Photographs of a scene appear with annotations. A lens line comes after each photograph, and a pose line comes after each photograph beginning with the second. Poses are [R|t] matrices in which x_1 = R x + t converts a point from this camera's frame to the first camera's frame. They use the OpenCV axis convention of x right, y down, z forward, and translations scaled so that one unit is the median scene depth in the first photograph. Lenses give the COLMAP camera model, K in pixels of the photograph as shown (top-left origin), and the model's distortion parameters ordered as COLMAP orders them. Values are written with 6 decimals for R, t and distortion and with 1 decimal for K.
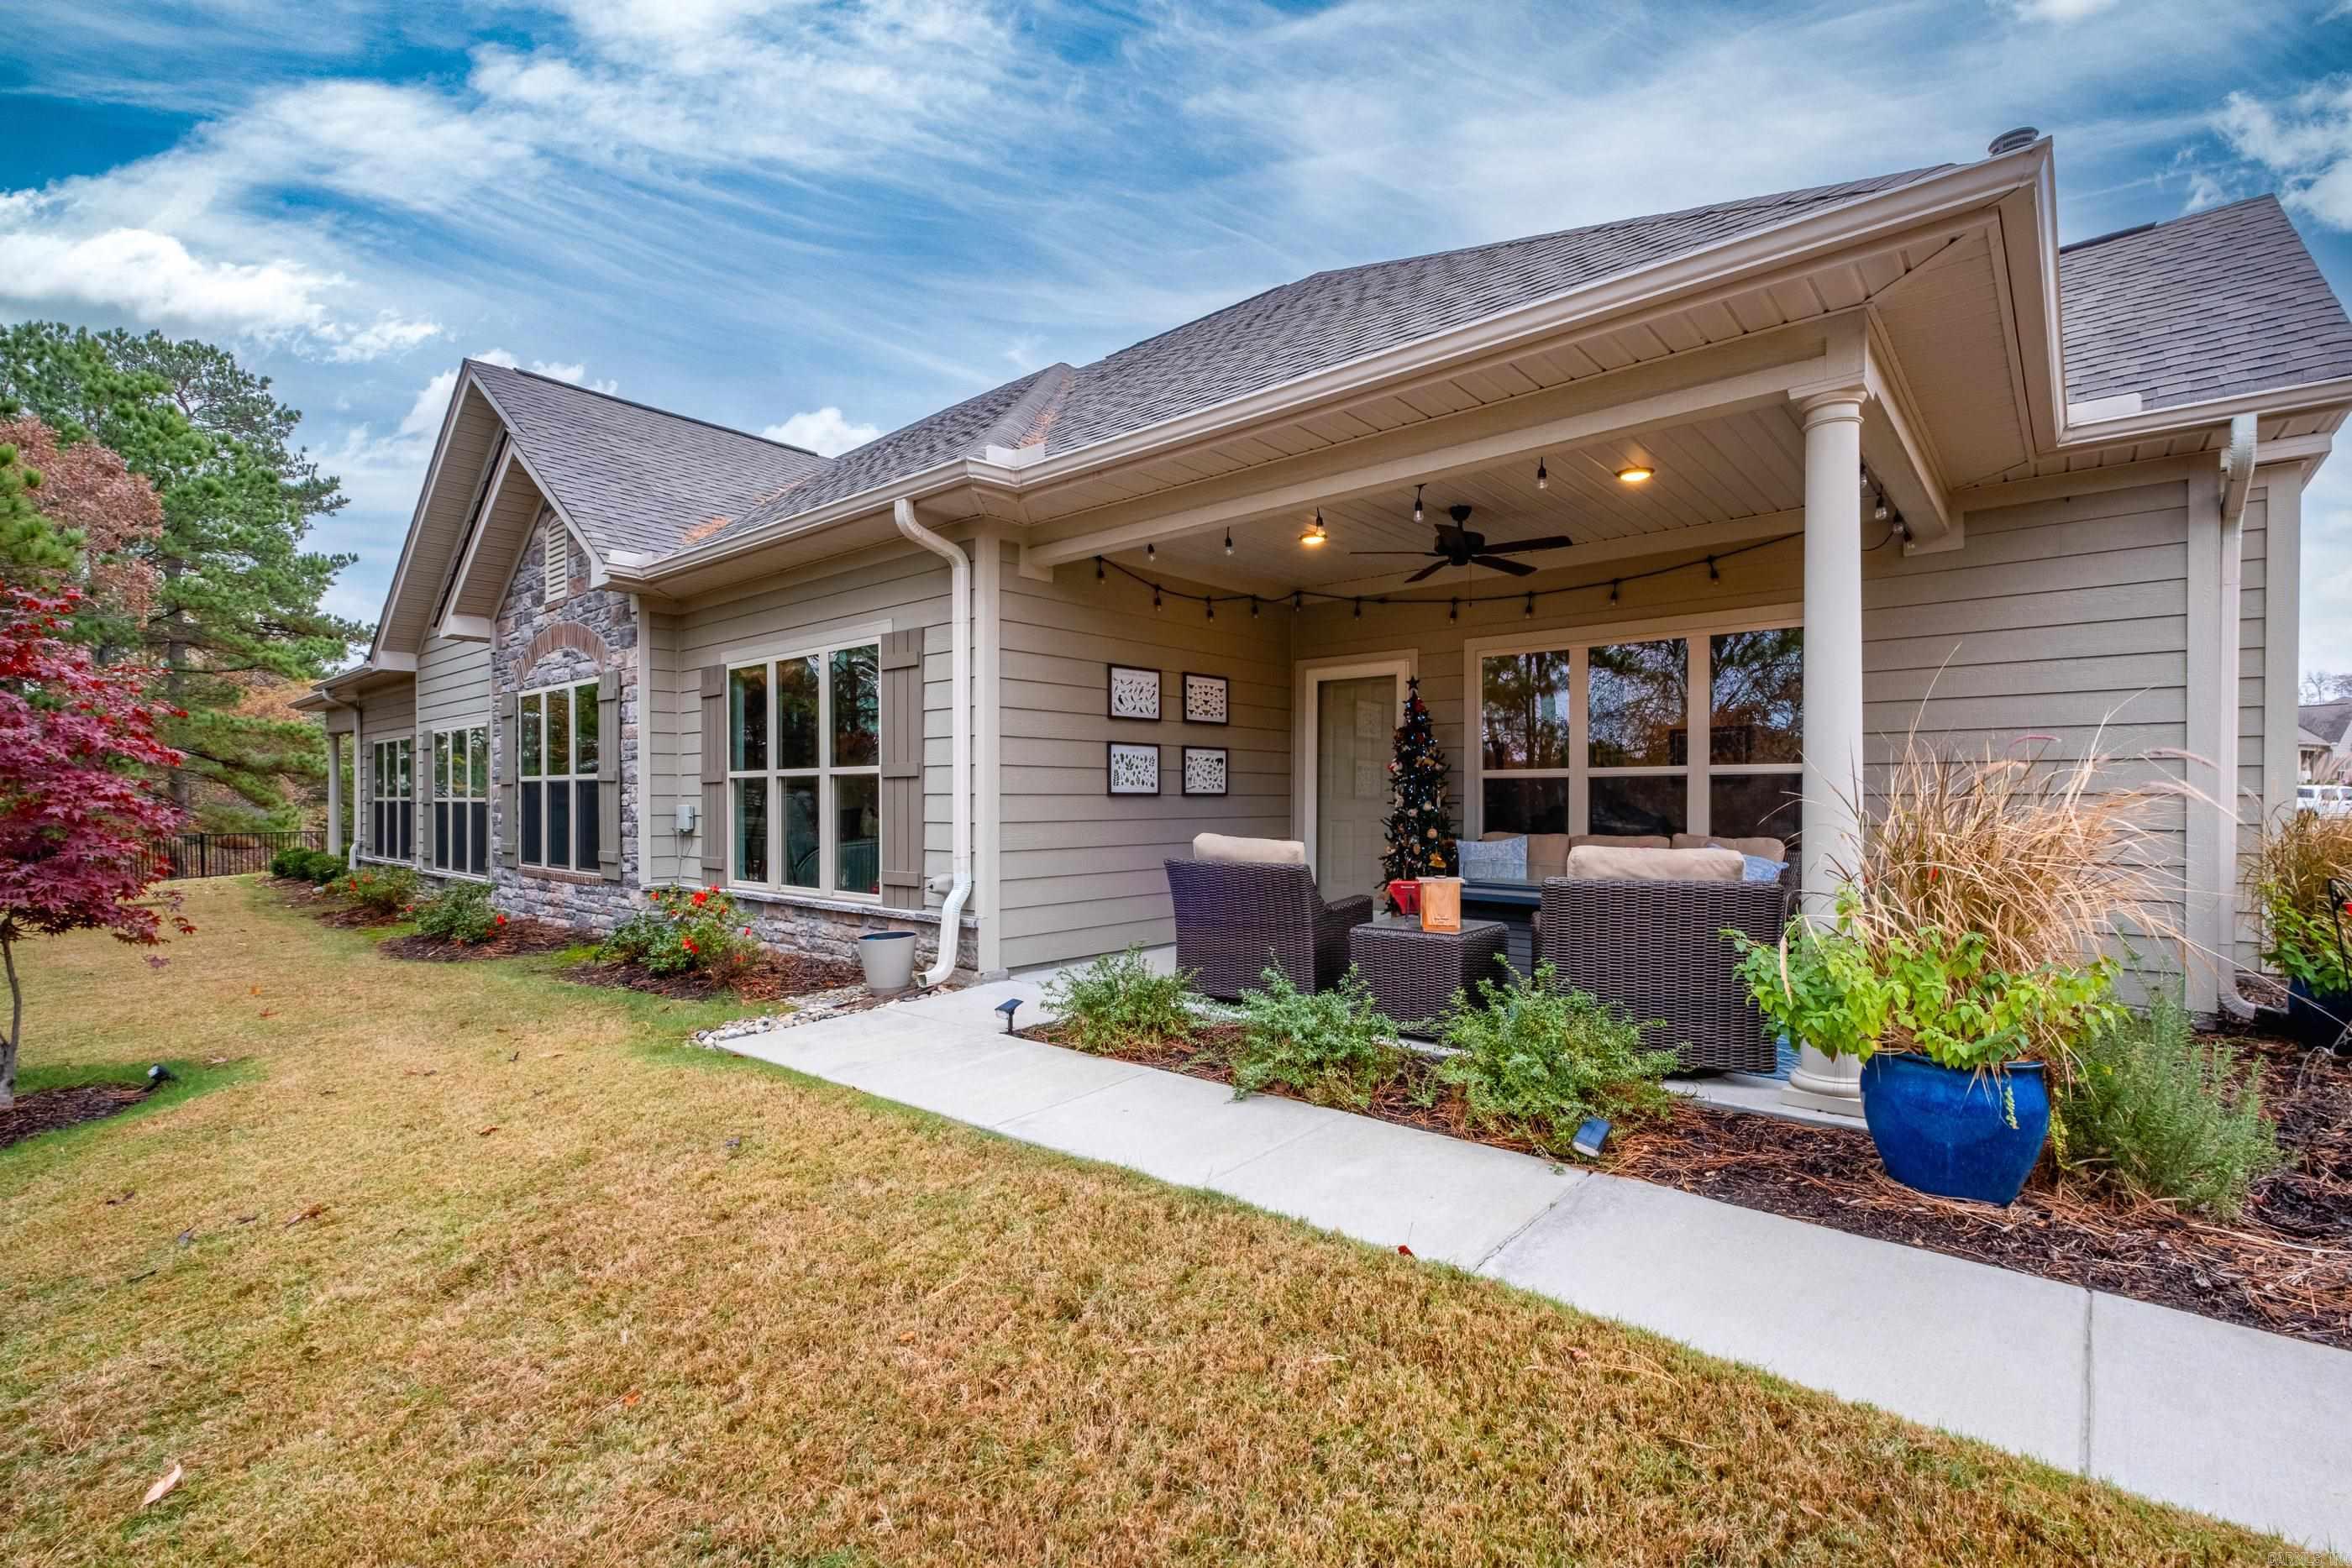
lens RADIAL K [[1028.8, 0, 1182.9], [0, 1028.8, 796.3], [0, 0, 1]] dist [0.004432, -0.004843]
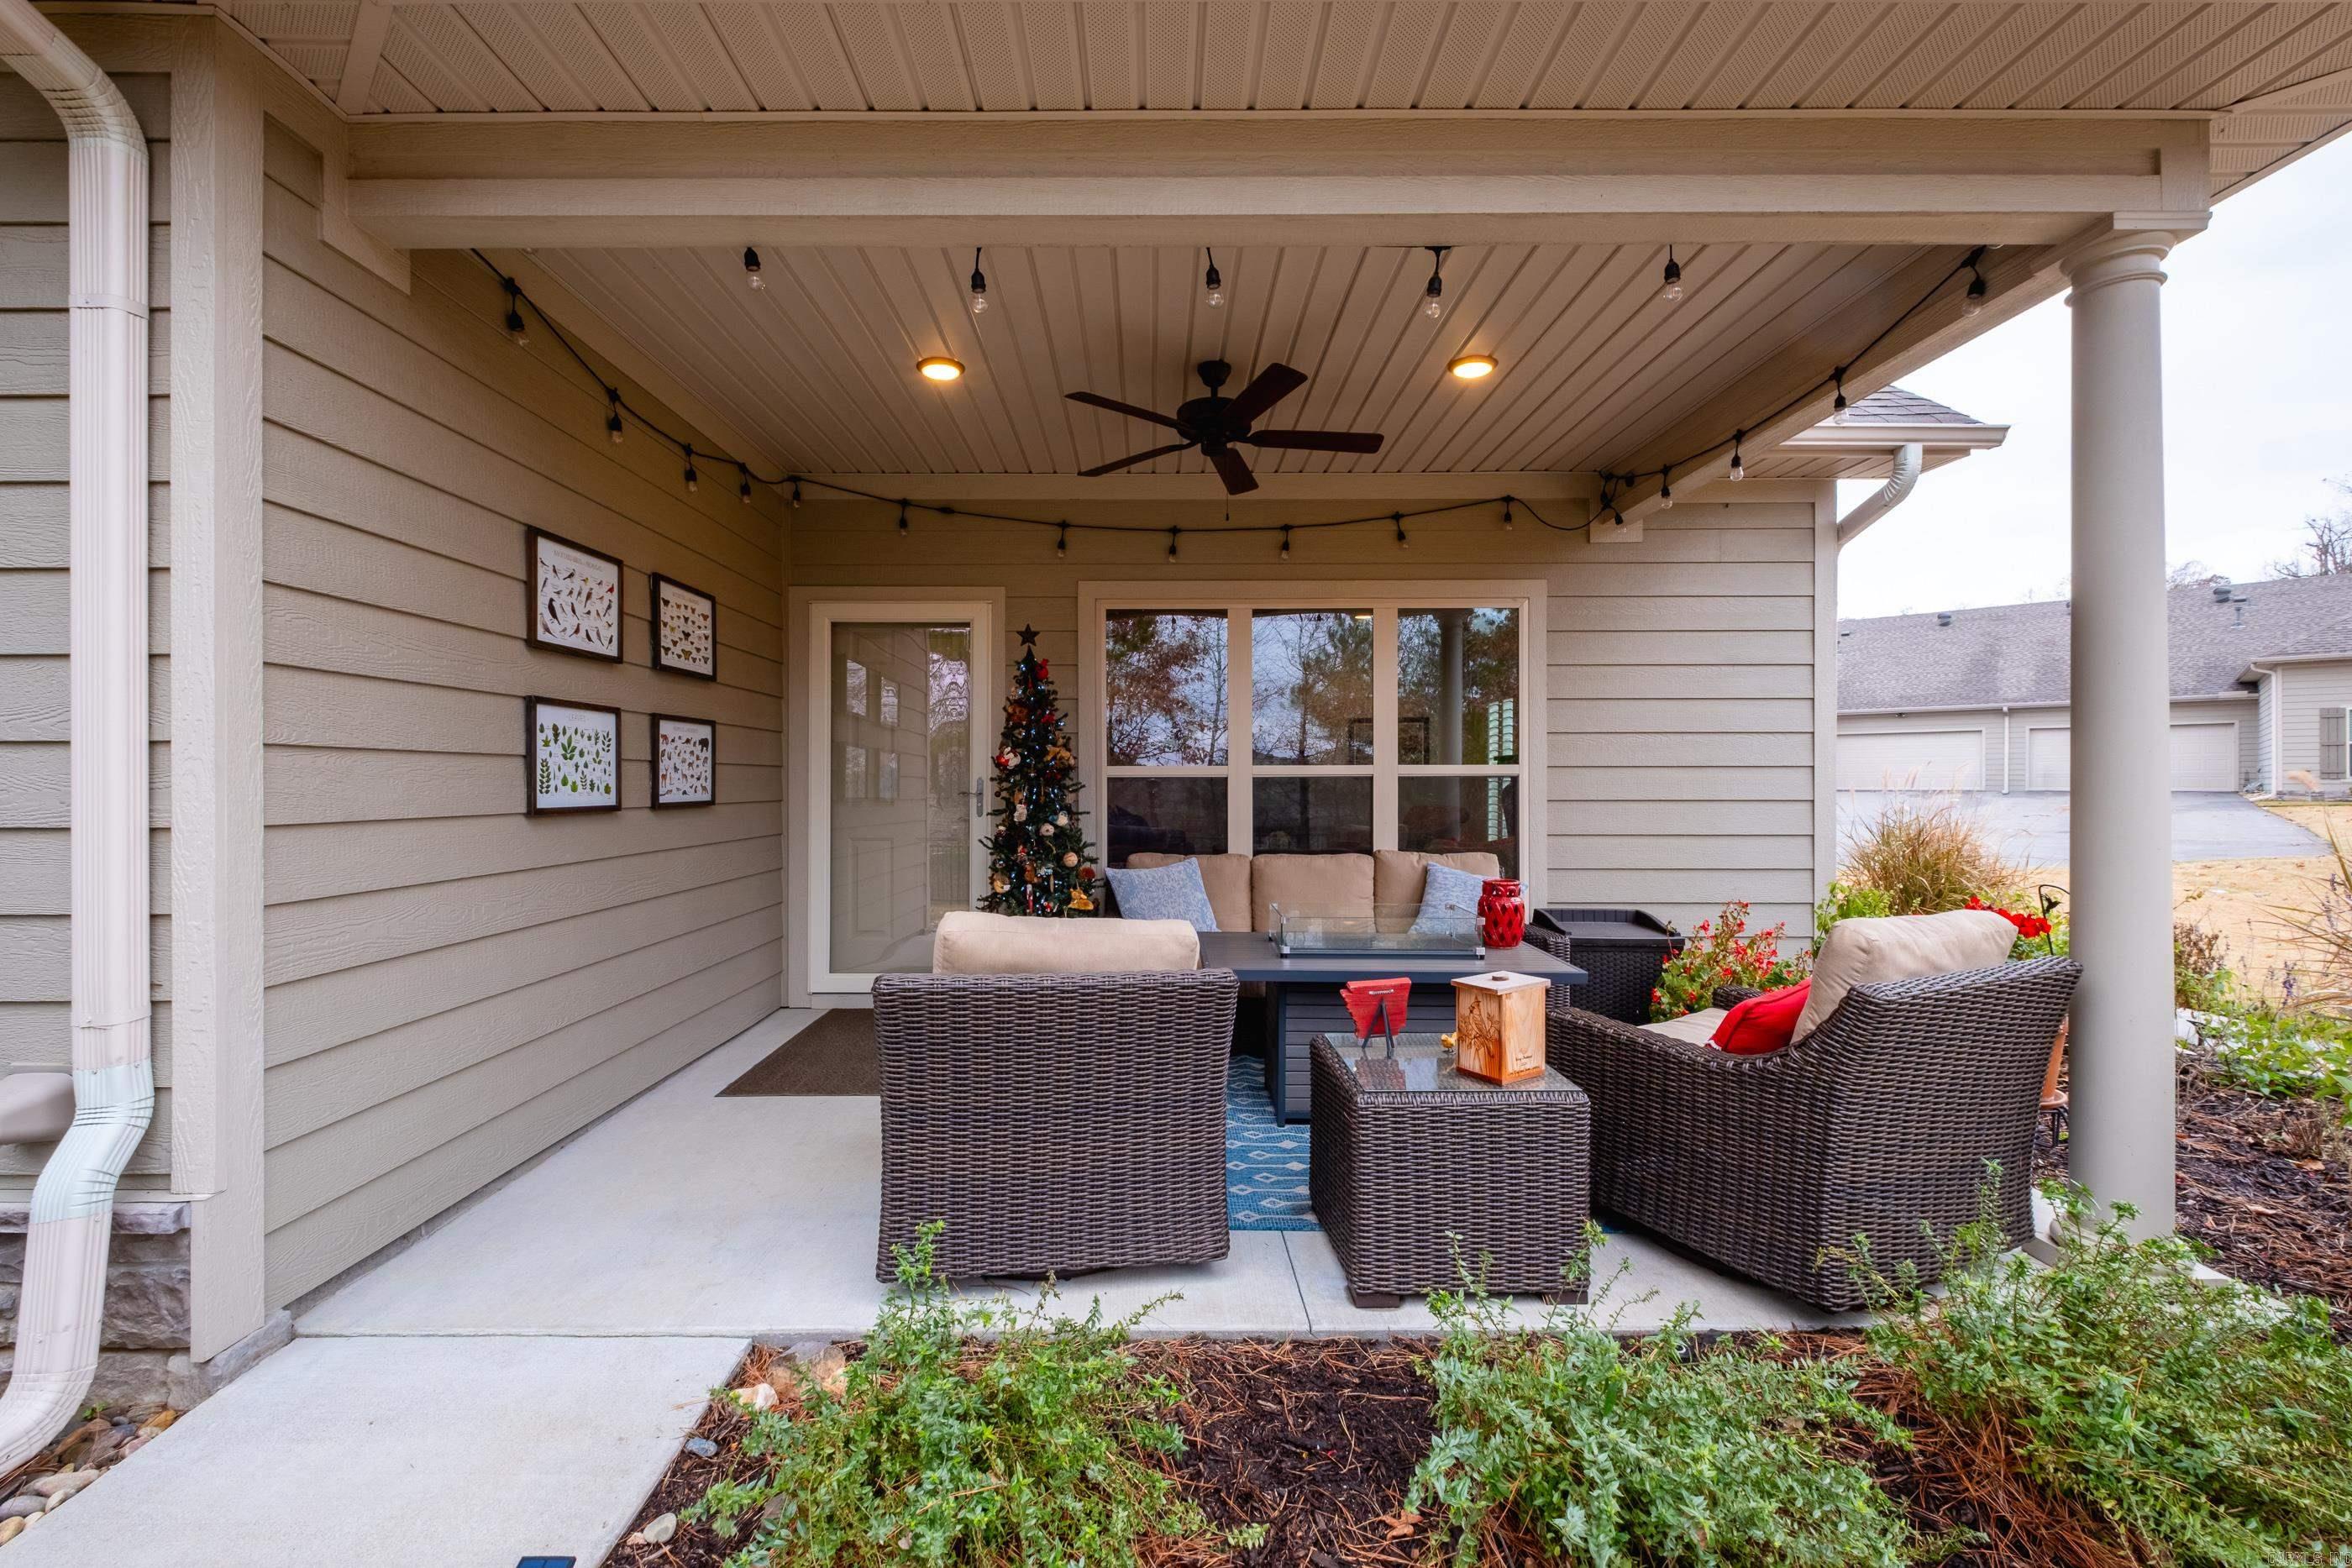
lens RADIAL K [[1028.8, 0, 1186.7], [0, 1028.8, 783.0], [0, 0, 1]] dist [0.004432, -0.004843]
pose [[0.756963, -0.000326, 0.653458, -0.150022], [0.000196, 1.000000, 0.000272, -0.015193], [-0.653458, -0.000078, 0.756963, 0.464427]]
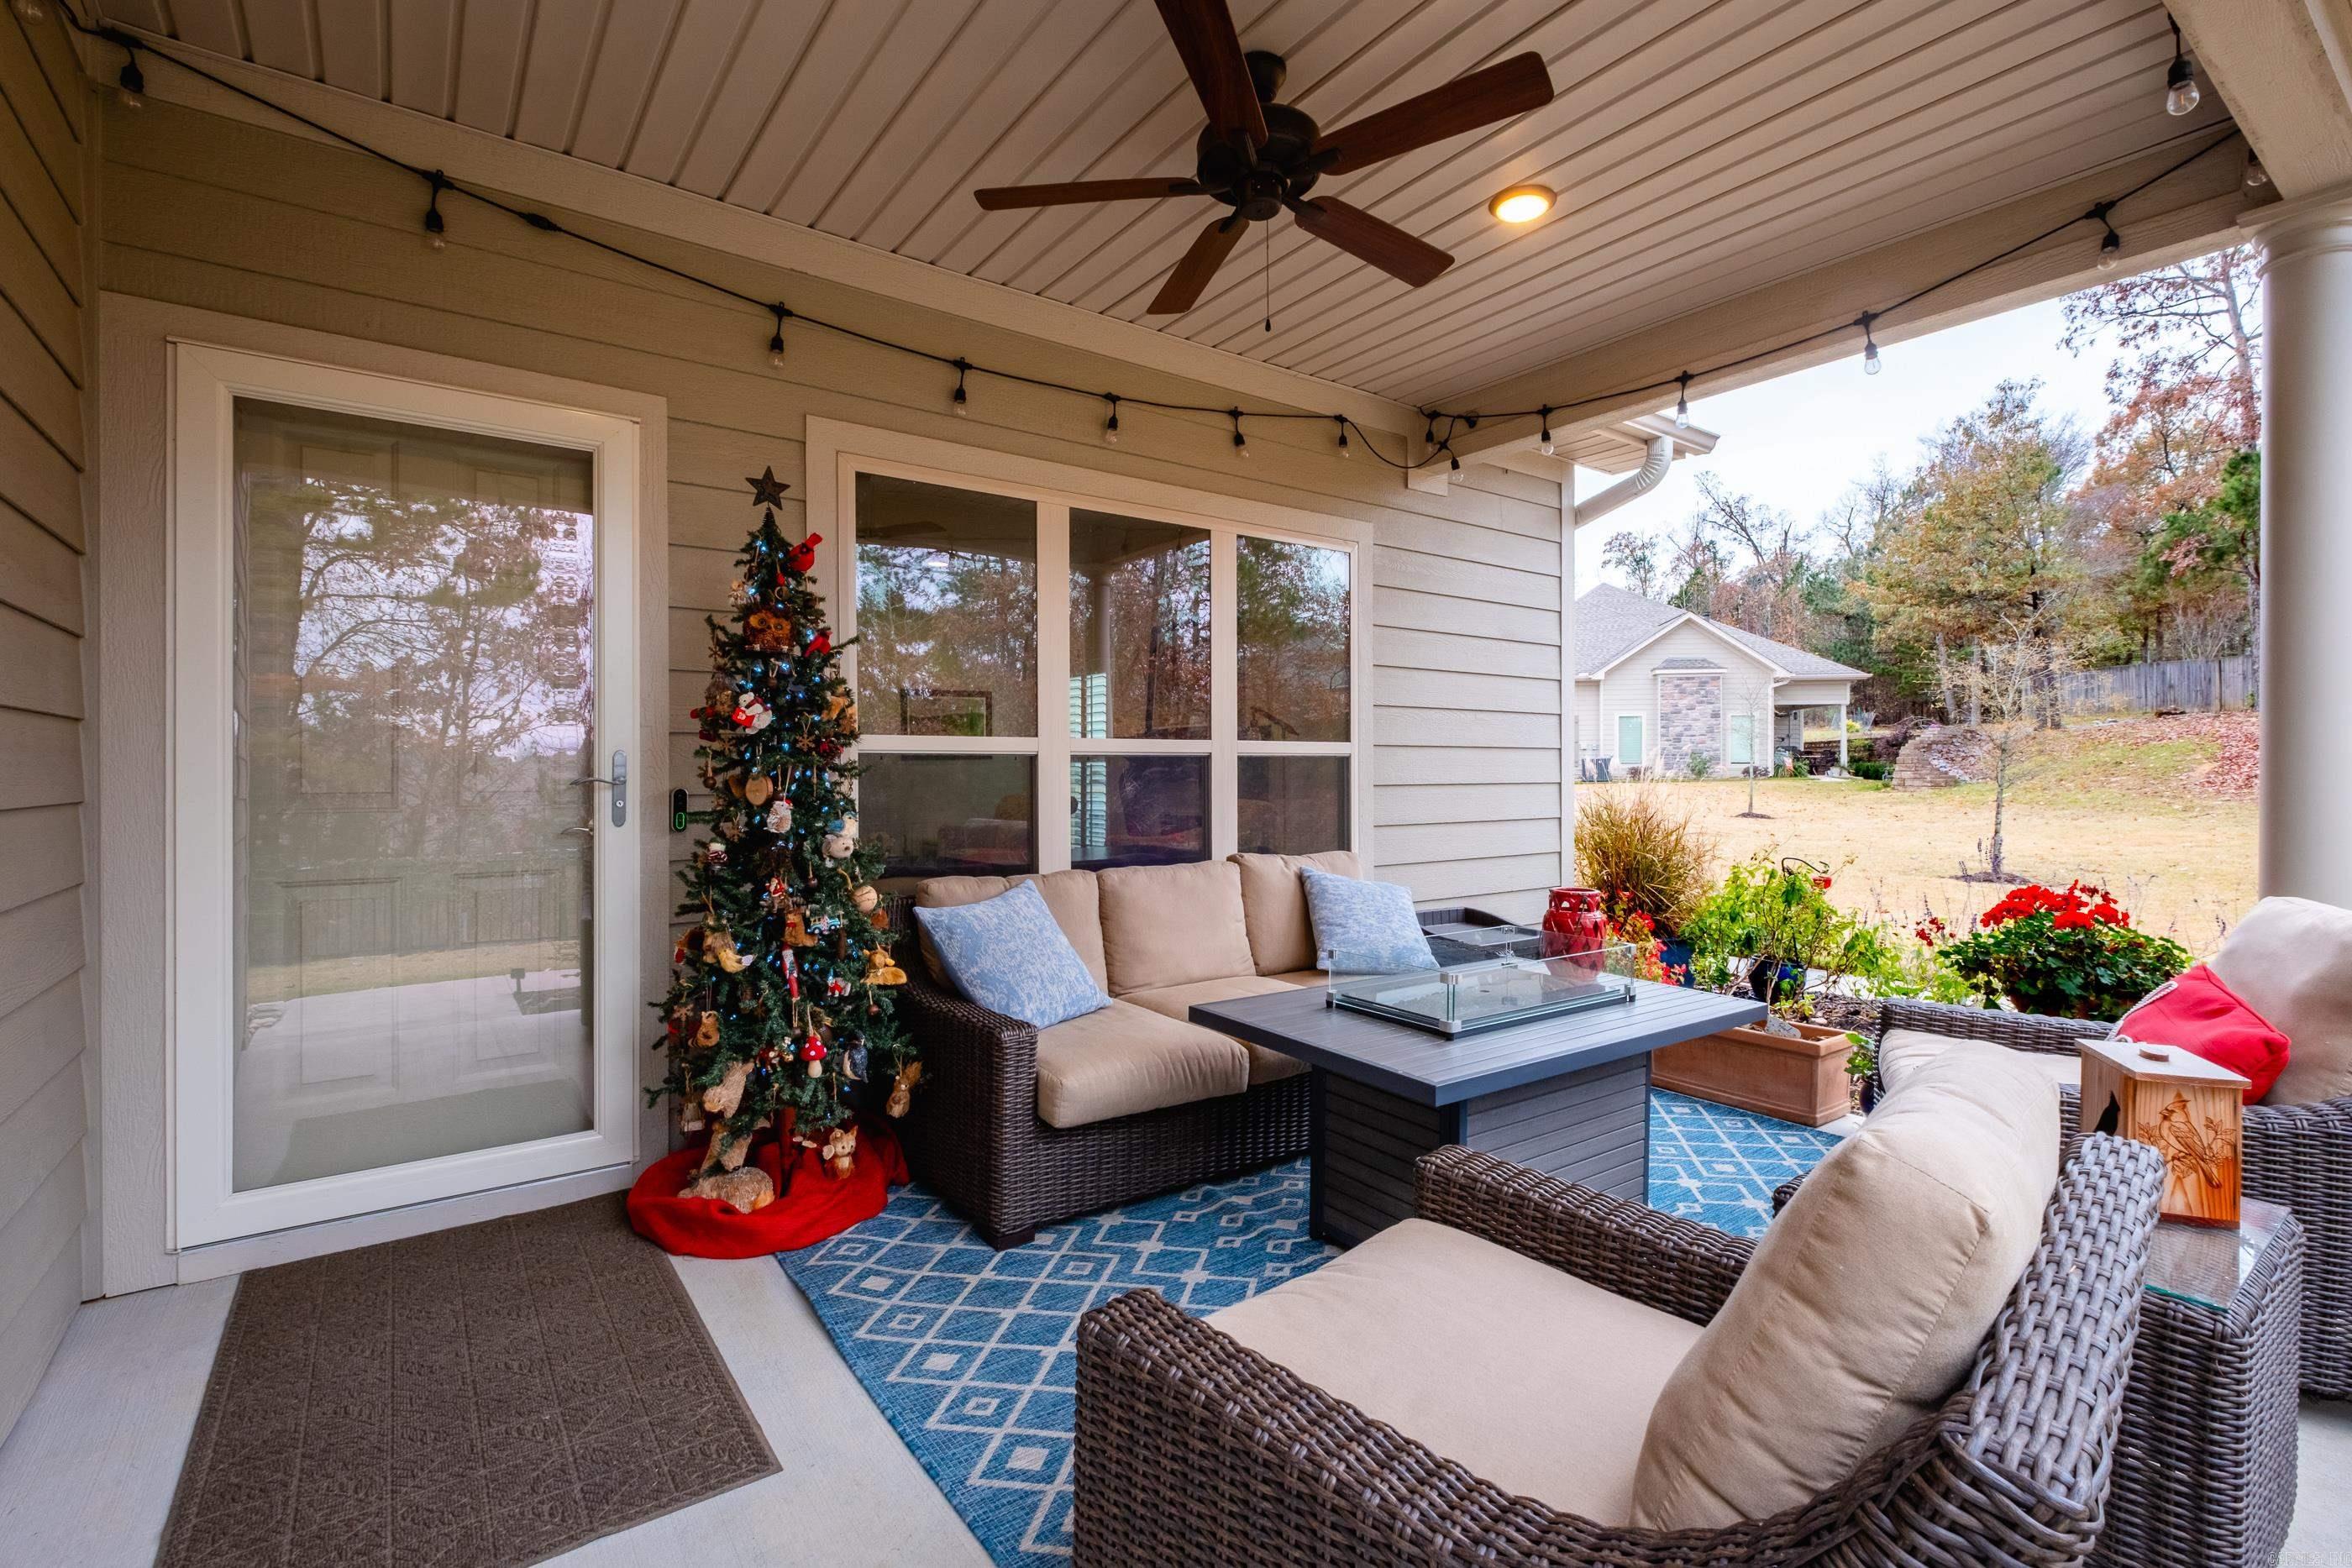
lens RADIAL K [[1028.8, 0, 1164.0], [0, 1028.8, 772.7], [0, 0, 1]] dist [0.004432, -0.004843]
pose [[0.231658, -0.002832, 0.972793, -0.105130], [0.002593, 0.999994, 0.002294, -0.011337], [-0.972794, 0.001991, 0.231664, 0.860290]]
